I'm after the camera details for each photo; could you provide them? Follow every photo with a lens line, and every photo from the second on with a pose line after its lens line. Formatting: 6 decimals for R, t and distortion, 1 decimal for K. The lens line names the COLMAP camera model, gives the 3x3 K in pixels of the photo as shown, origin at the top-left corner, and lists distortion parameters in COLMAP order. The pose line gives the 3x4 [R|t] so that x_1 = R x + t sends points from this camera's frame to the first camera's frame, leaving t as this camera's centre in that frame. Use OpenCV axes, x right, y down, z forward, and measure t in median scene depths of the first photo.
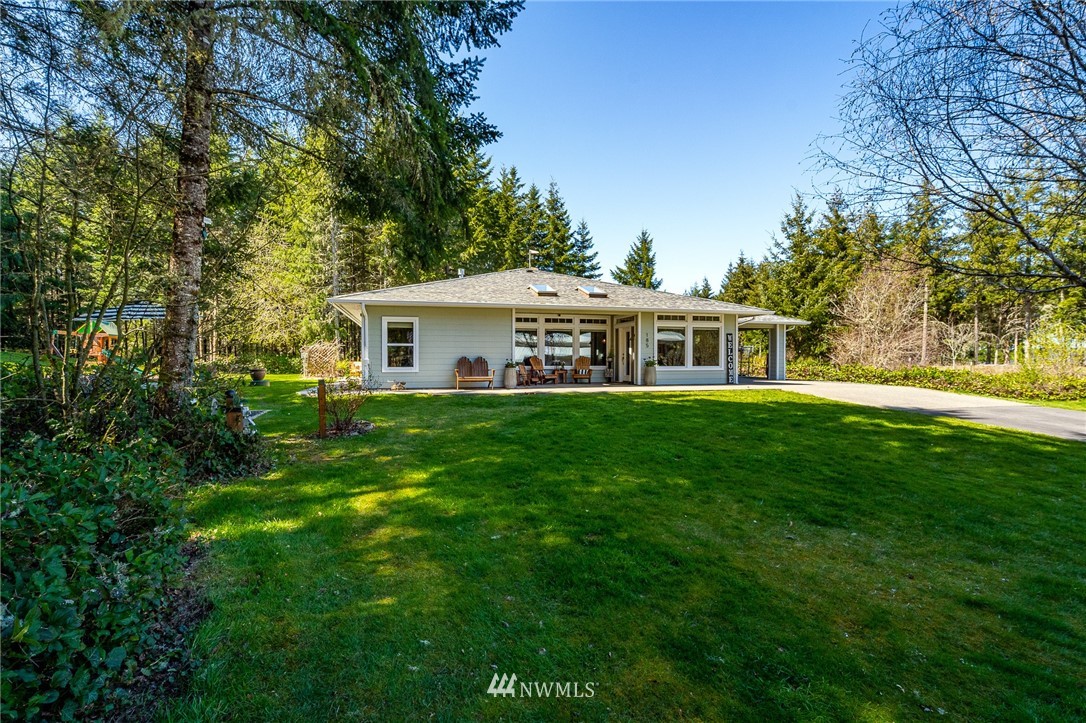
lens RADIAL K [[487.1, 0, 543.0], [0, 487.1, 361.5], [0, 0, 1]] dist [-0.000289, 0.000006]
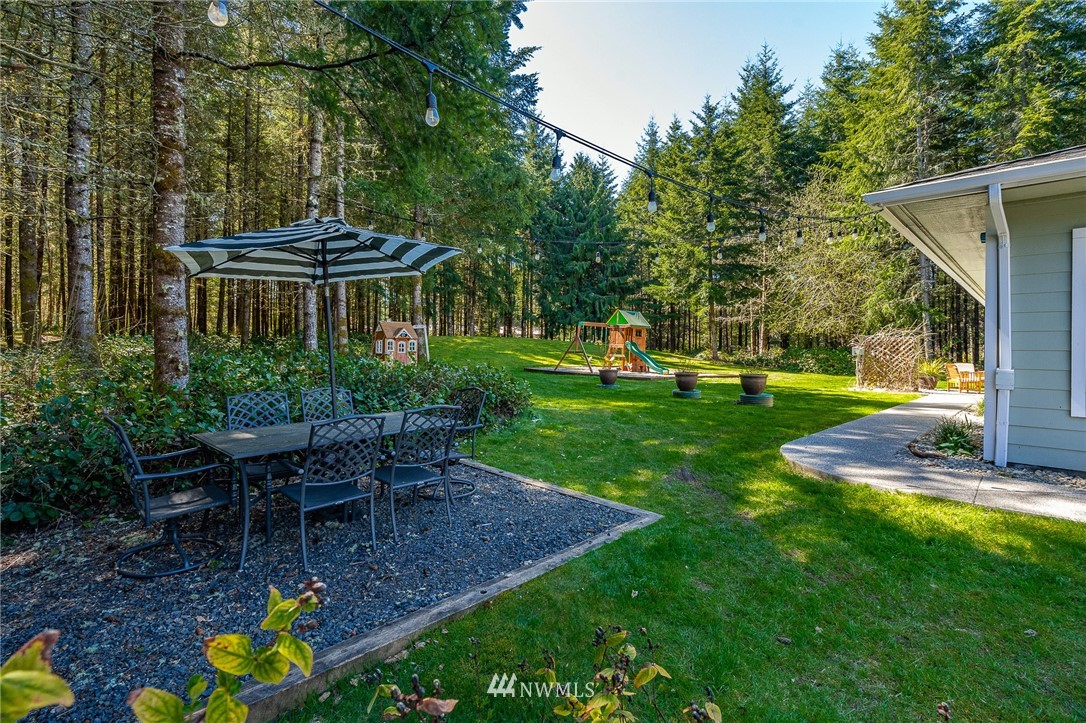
lens RADIAL K [[486.7, 0, 542.1], [0, 486.7, 346.1], [0, 0, 1]] dist [0.000142, 0.000092]
pose [[0.472504, 0.007702, -0.881295, -0.080830], [-0.026033, 0.999647, -0.005221, -0.003049], [0.880944, 0.025410, 0.472538, 0.214814]]
